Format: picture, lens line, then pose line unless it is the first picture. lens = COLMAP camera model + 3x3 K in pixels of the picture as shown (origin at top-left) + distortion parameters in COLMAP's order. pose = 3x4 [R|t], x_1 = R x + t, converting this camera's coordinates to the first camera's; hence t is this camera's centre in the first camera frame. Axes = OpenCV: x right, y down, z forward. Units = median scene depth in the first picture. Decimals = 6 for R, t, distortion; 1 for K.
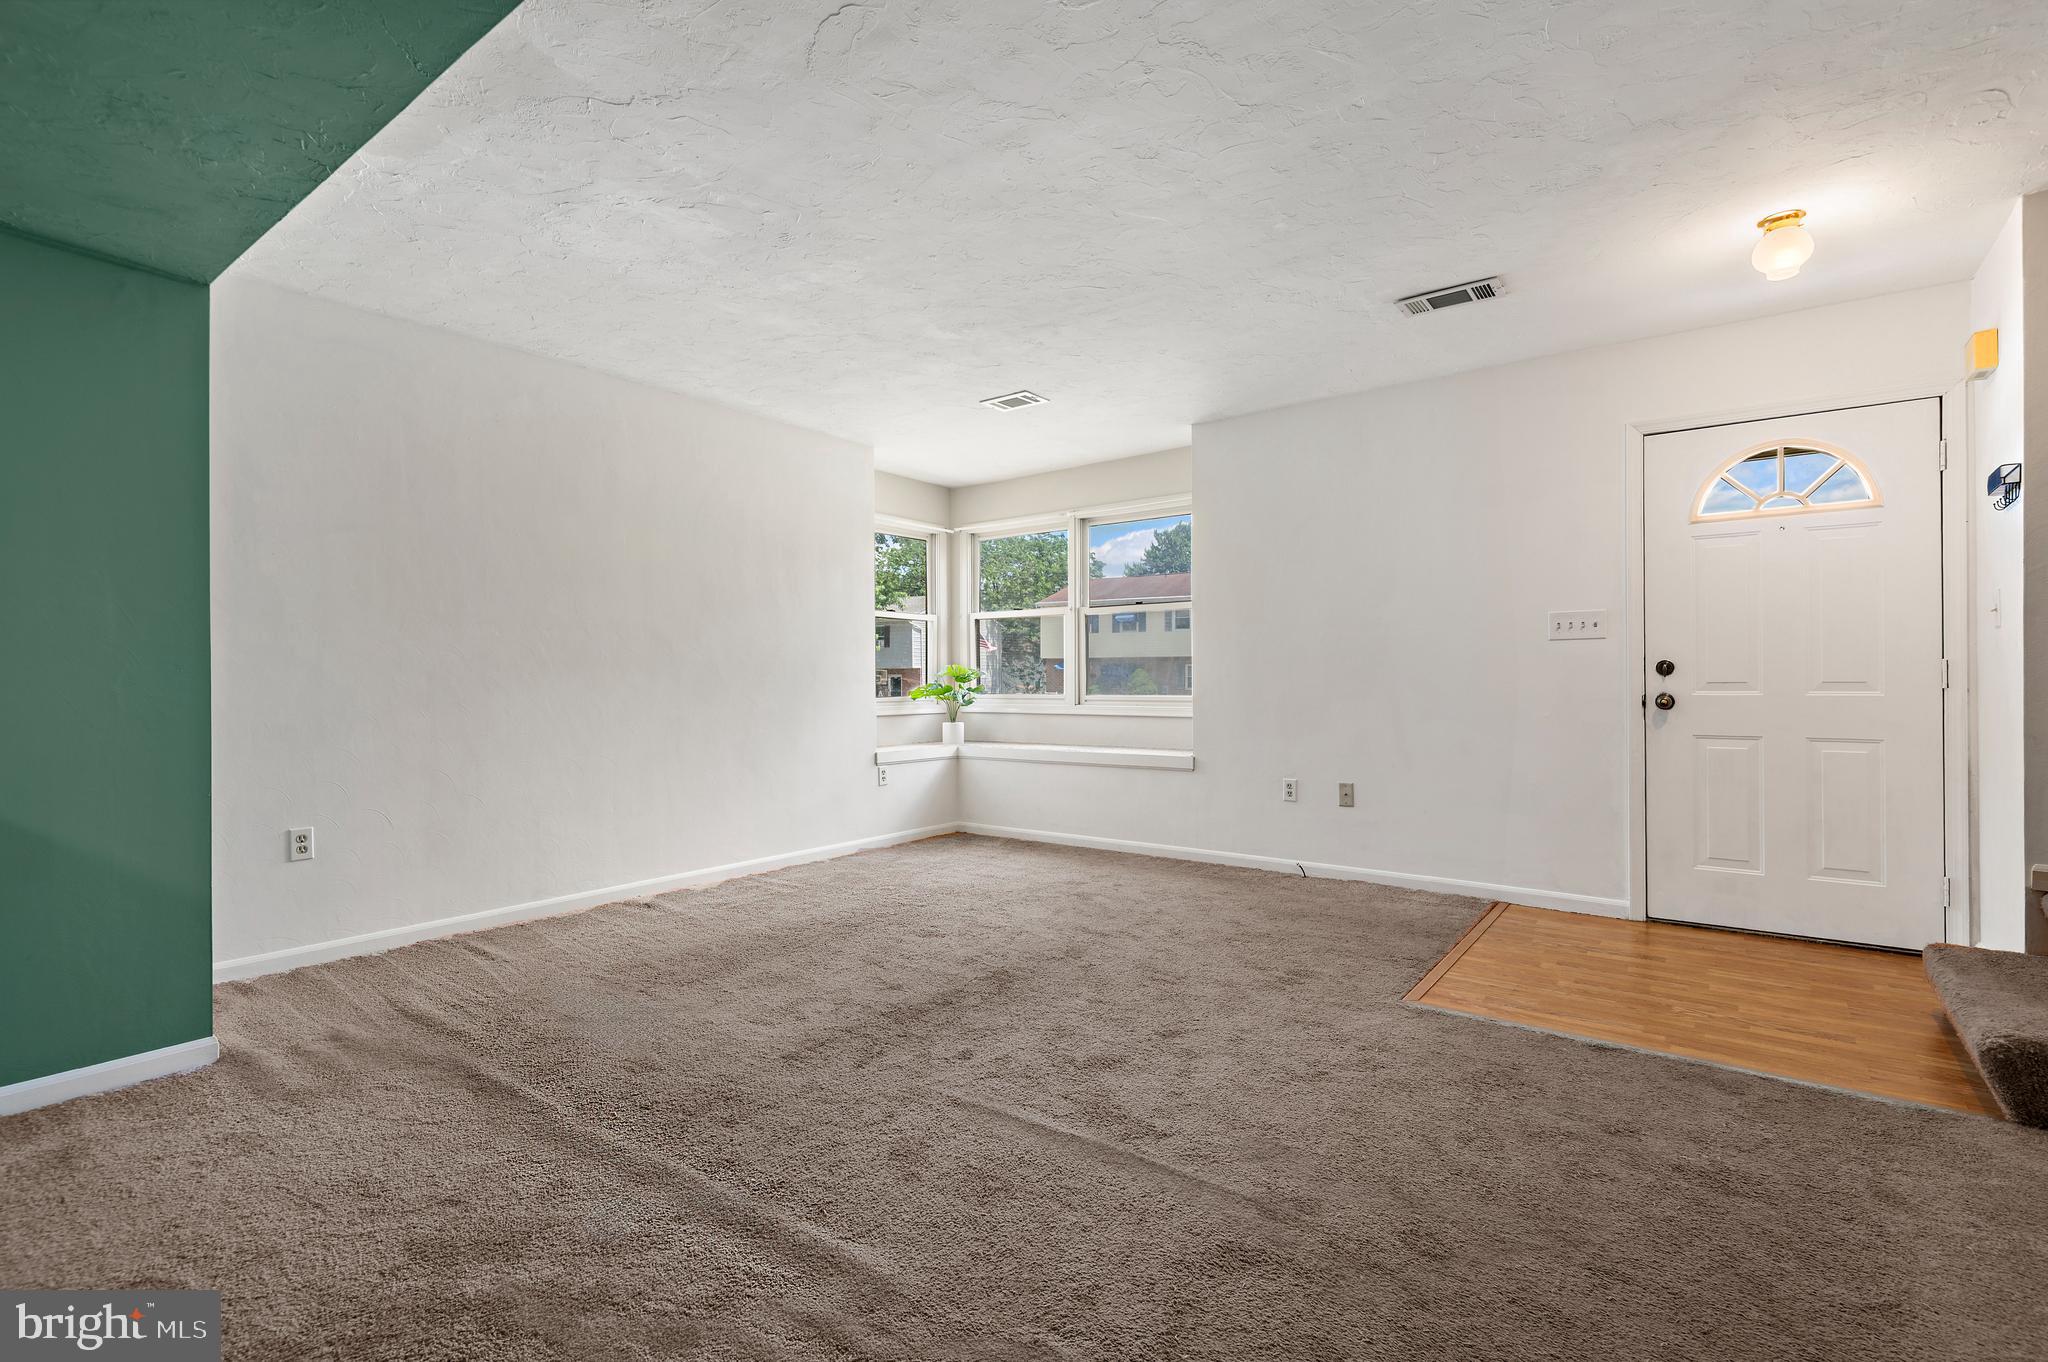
lens RADIAL K [[938.5, 0, 1019.3], [0, 938.5, 677.7], [0, 0, 1]] dist [0.020563, -0.011887]
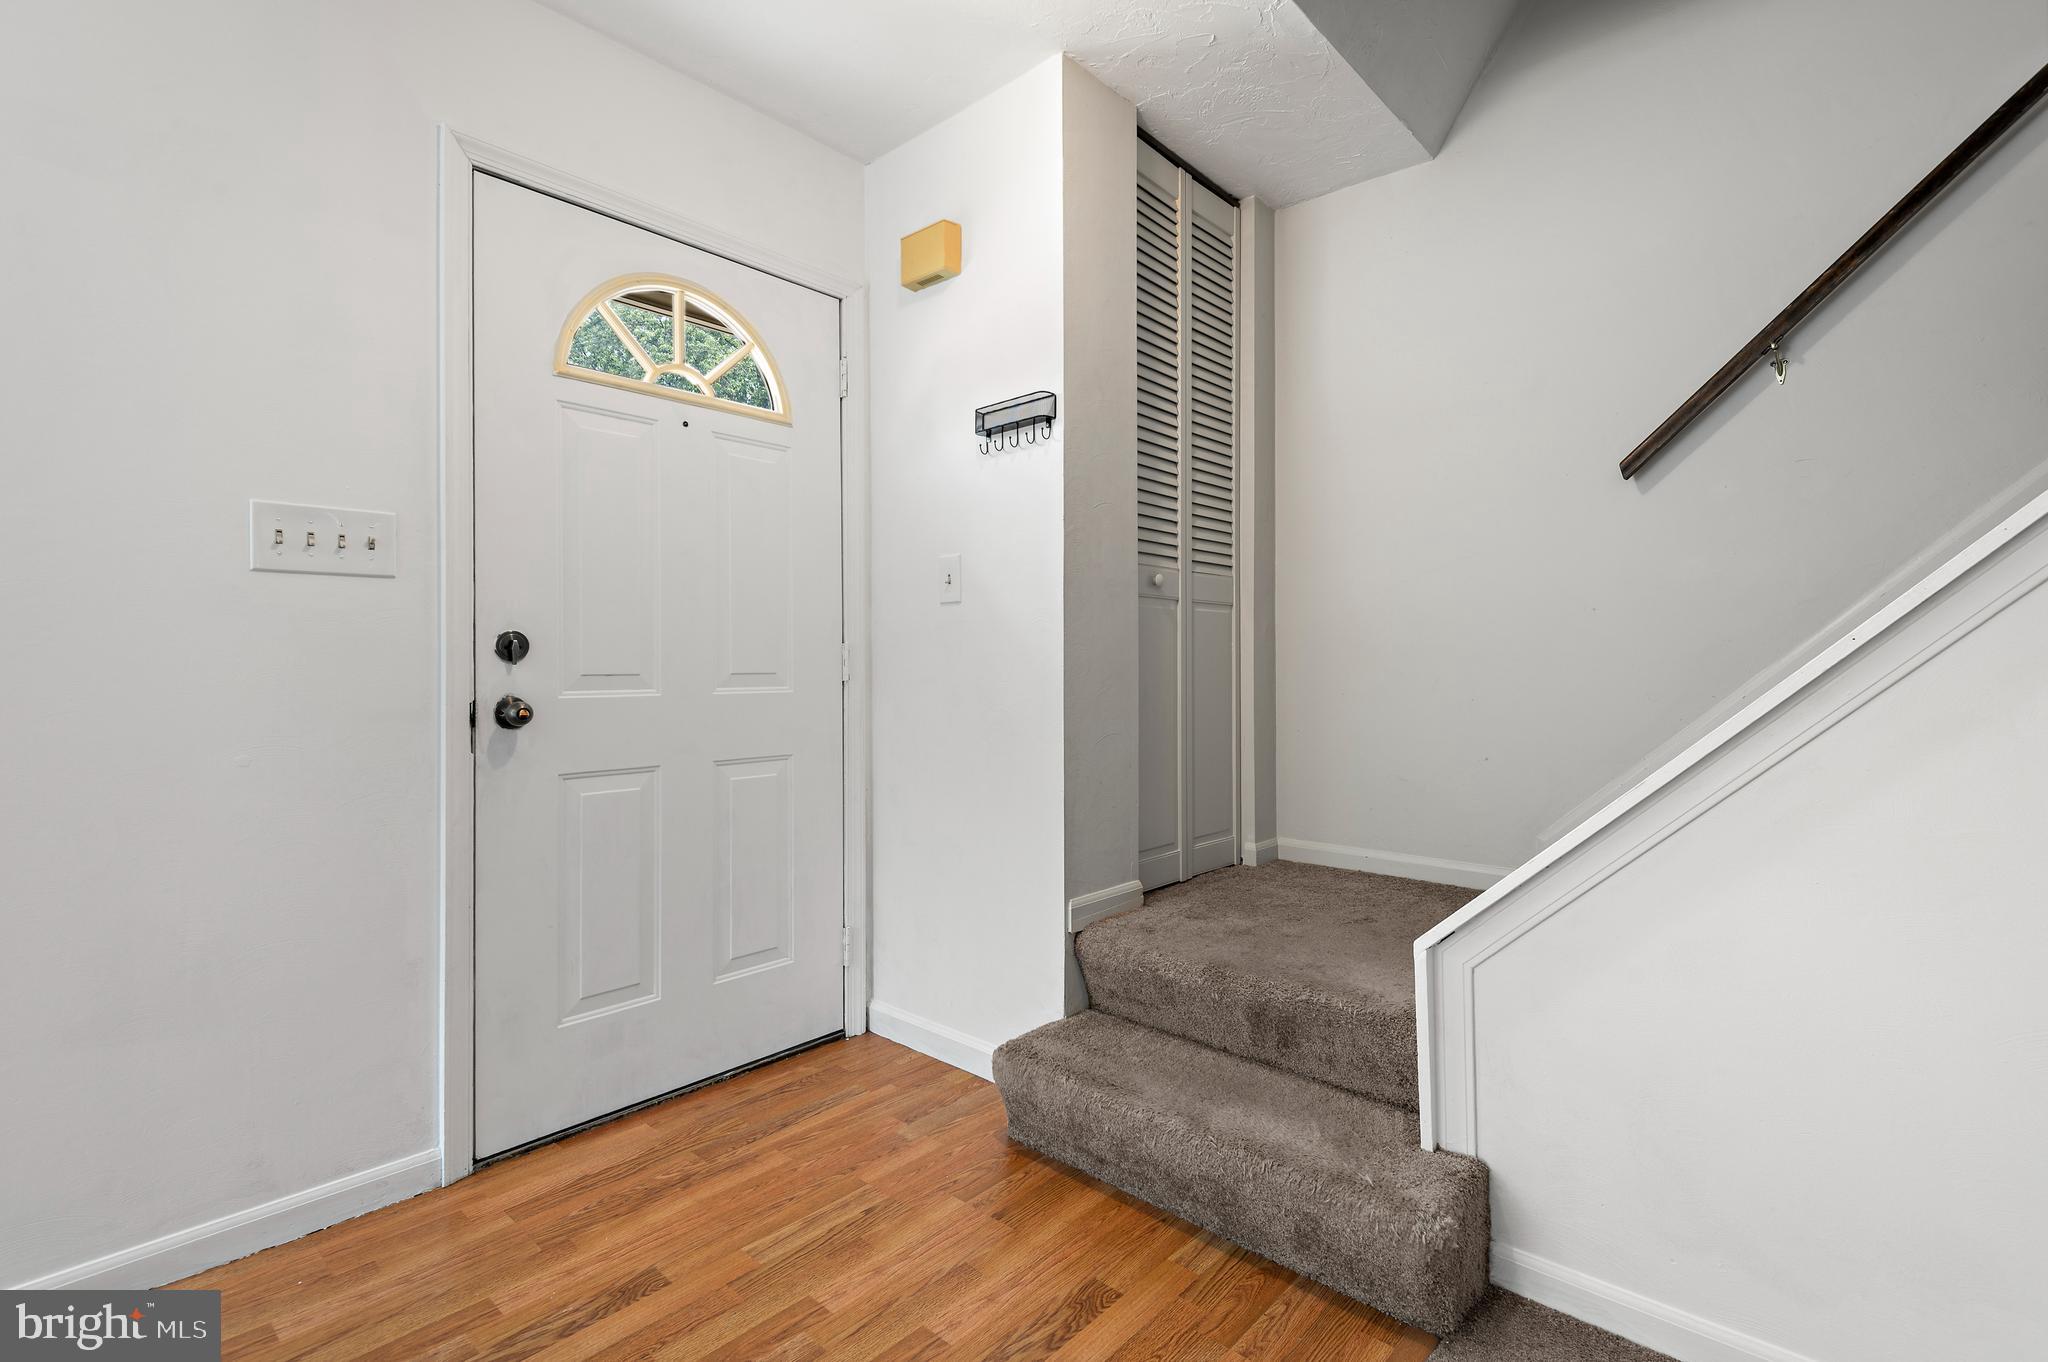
lens RADIAL K [[938.5, 0, 1047.0], [0, 938.5, 660.4], [0, 0, 1]] dist [0.020563, -0.011887]
pose [[0.063960, 0.012256, 0.997877, 0.198286], [0.002149, 0.999921, -0.012419, 0.003883], [-0.997950, 0.002939, 0.063929, 0.678732]]
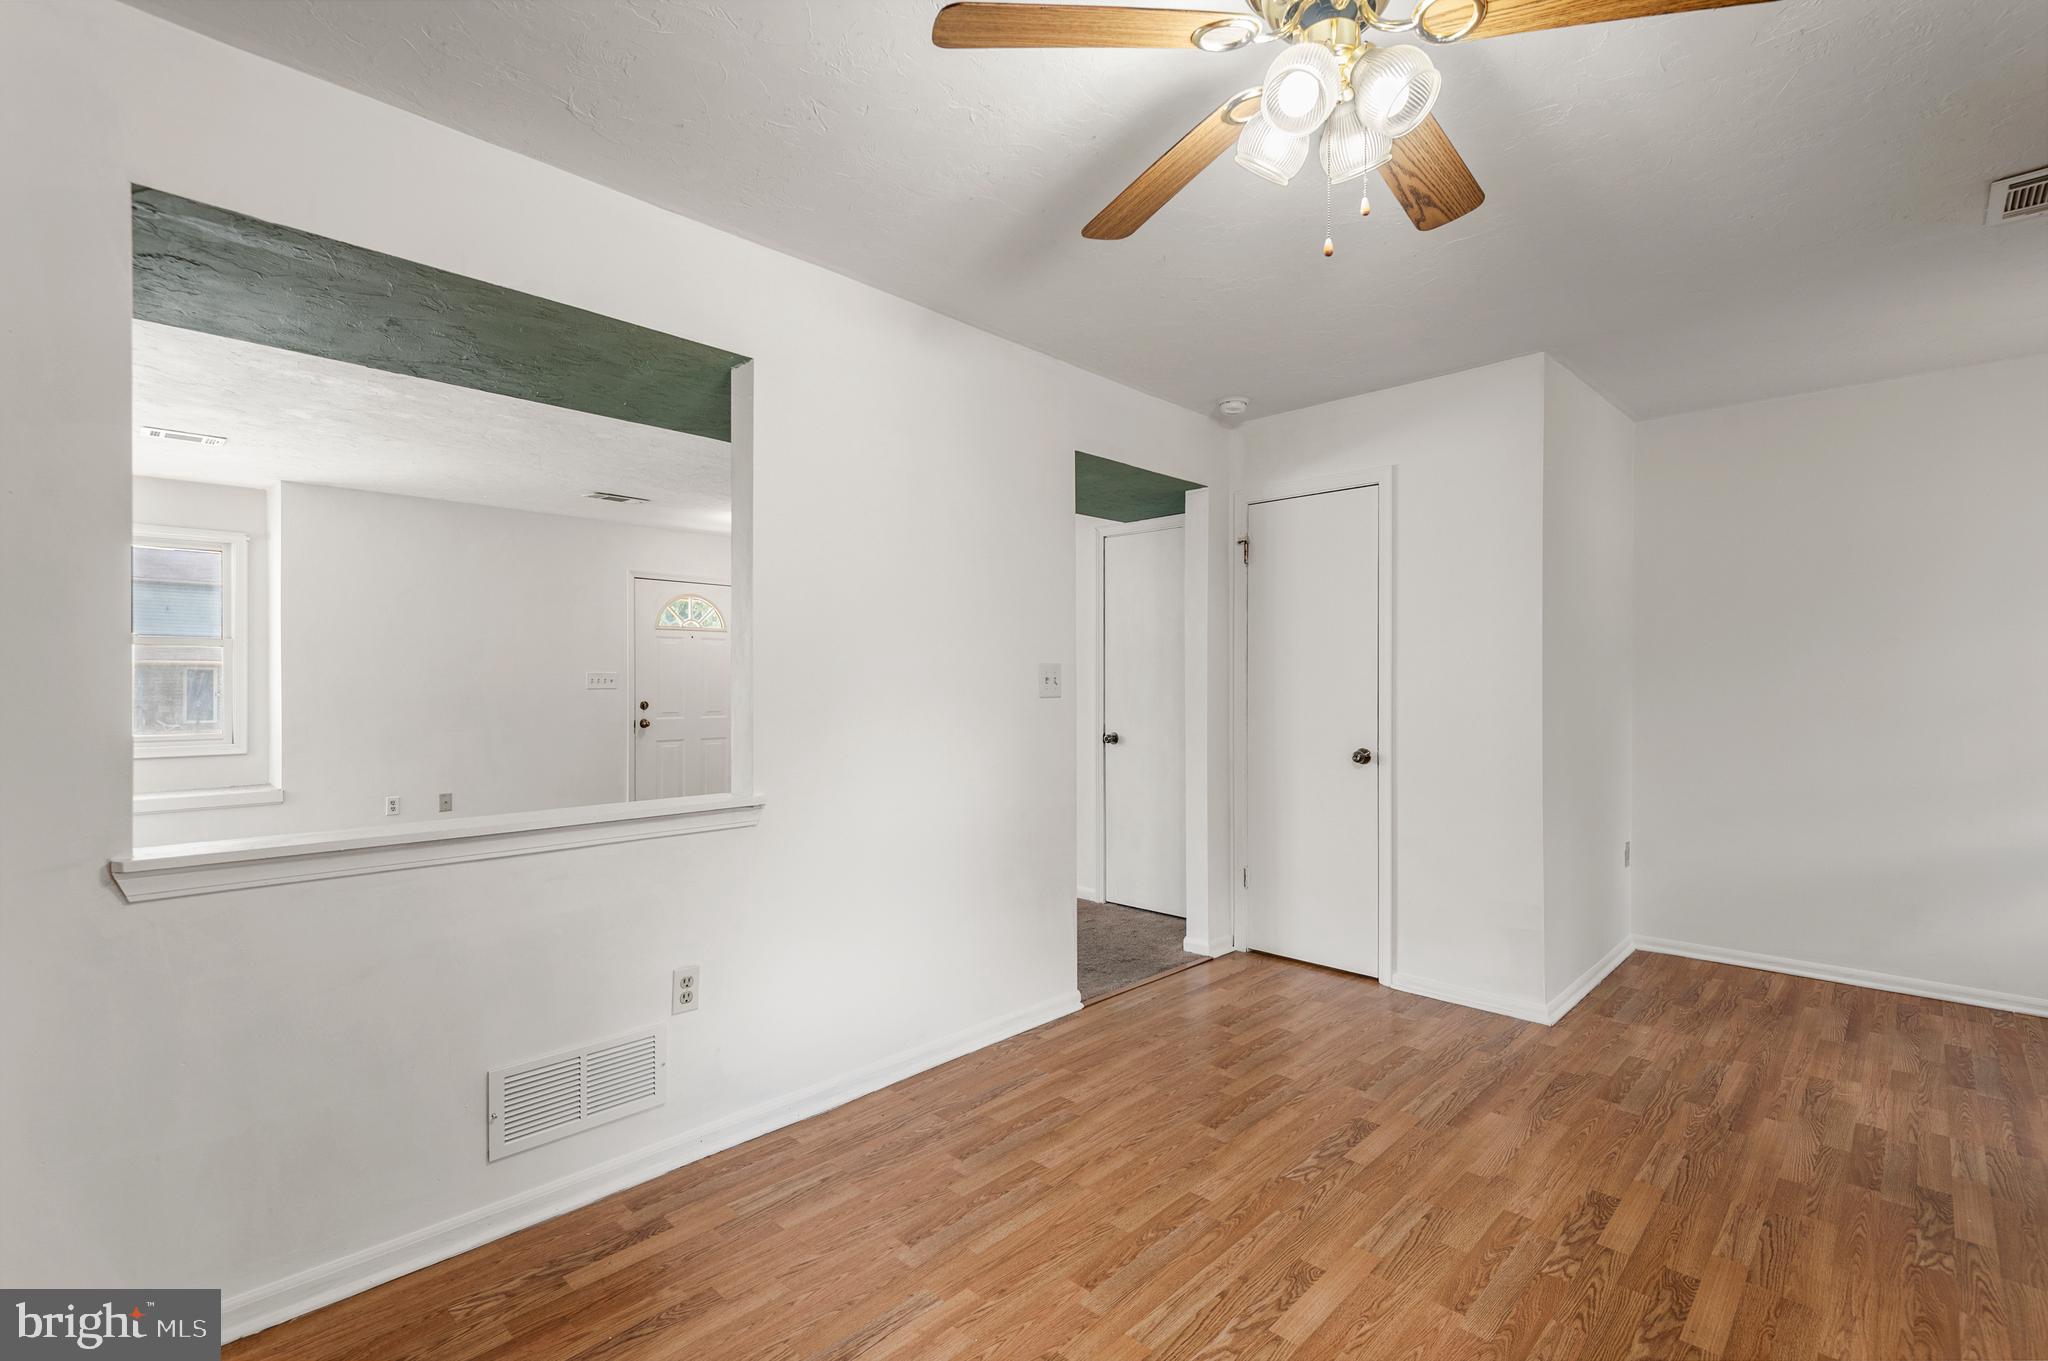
lens RADIAL K [[938.5, 0, 1025.7], [0, 938.5, 685.0], [0, 0, 1]] dist [0.020563, -0.011887]
pose [[0.114524, 0.006776, 0.993397, -1.036757], [-0.003426, 0.999973, -0.006426, -0.040708], [-0.993415, -0.002668, 0.114545, 0.056574]]
